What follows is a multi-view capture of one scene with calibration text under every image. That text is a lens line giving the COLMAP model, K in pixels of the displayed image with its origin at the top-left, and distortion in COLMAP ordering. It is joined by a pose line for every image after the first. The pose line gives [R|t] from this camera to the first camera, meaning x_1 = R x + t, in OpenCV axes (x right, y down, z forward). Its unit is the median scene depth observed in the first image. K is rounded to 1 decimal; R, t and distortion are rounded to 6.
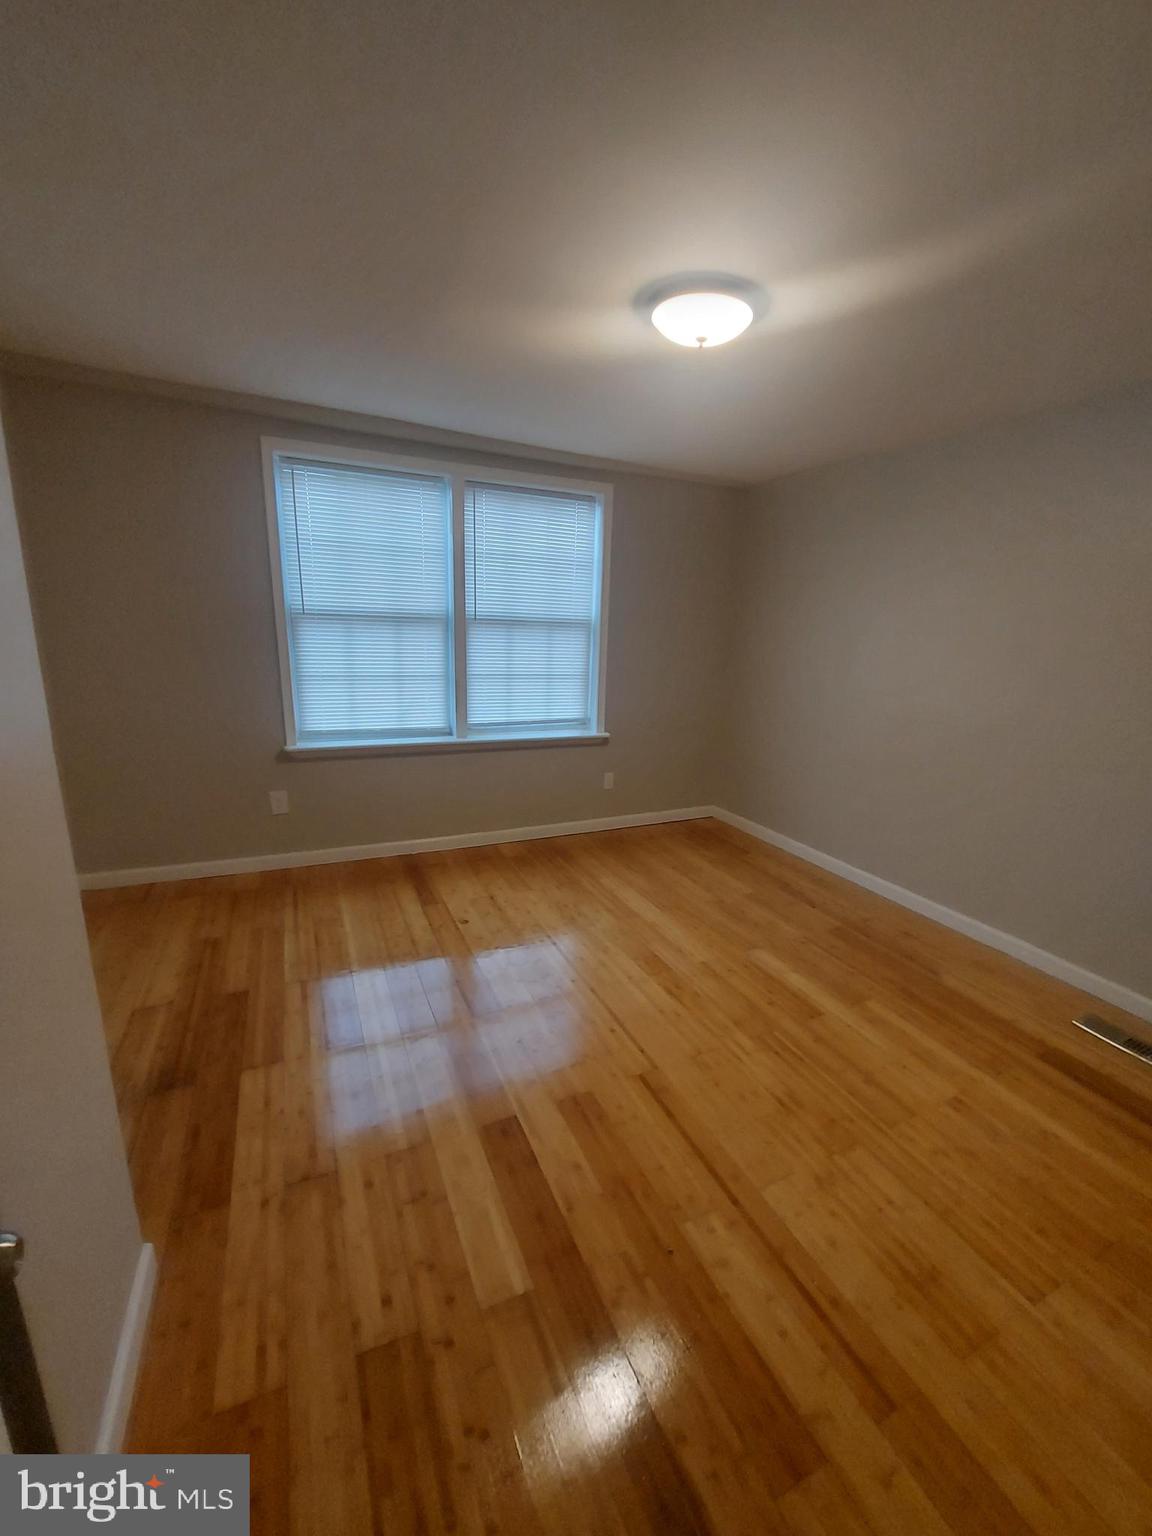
lens RADIAL K [[619.4, 0, 581.5], [0, 619.4, 765.5], [0, 0, 1]] dist [-0.018696, -0.000608]
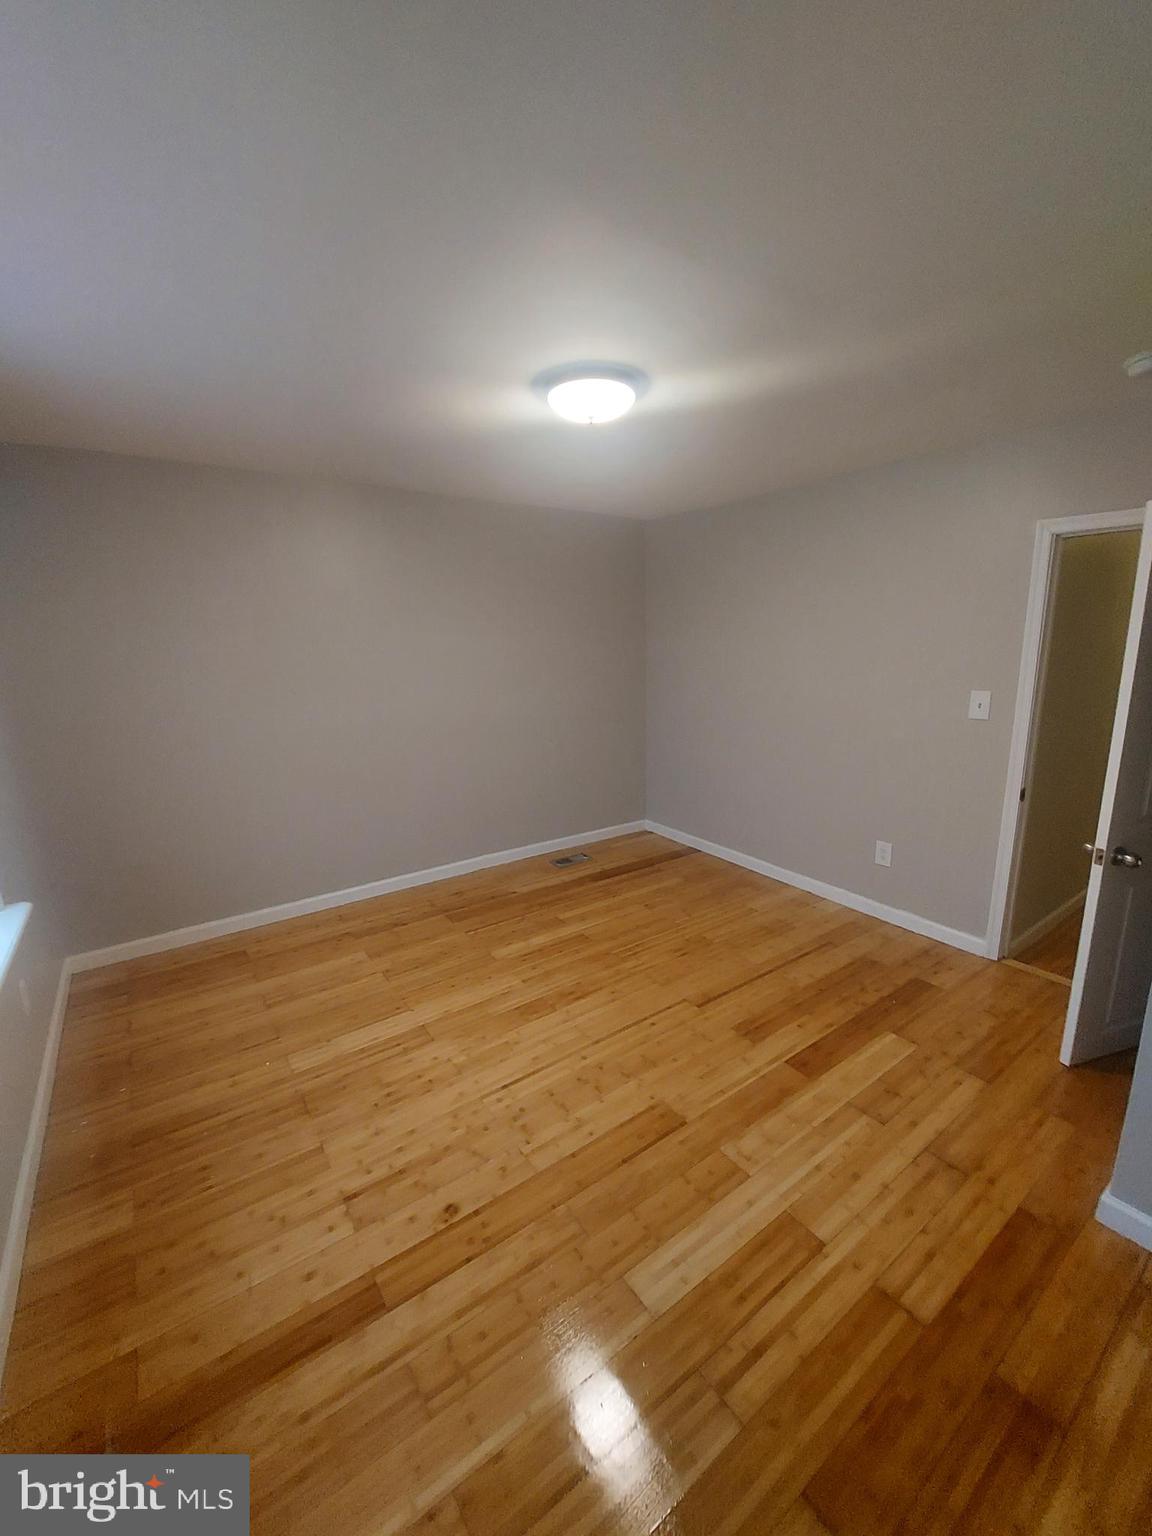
lens RADIAL K [[619.4, 0, 581.5], [0, 619.4, 765.5], [0, 0, 1]] dist [-0.018696, -0.000608]
pose [[-0.189726, -0.229946, 0.954531, -0.838306], [0.231378, 0.934337, 0.271070, -0.318191], [-0.954185, 0.272287, -0.124064, 1.089588]]
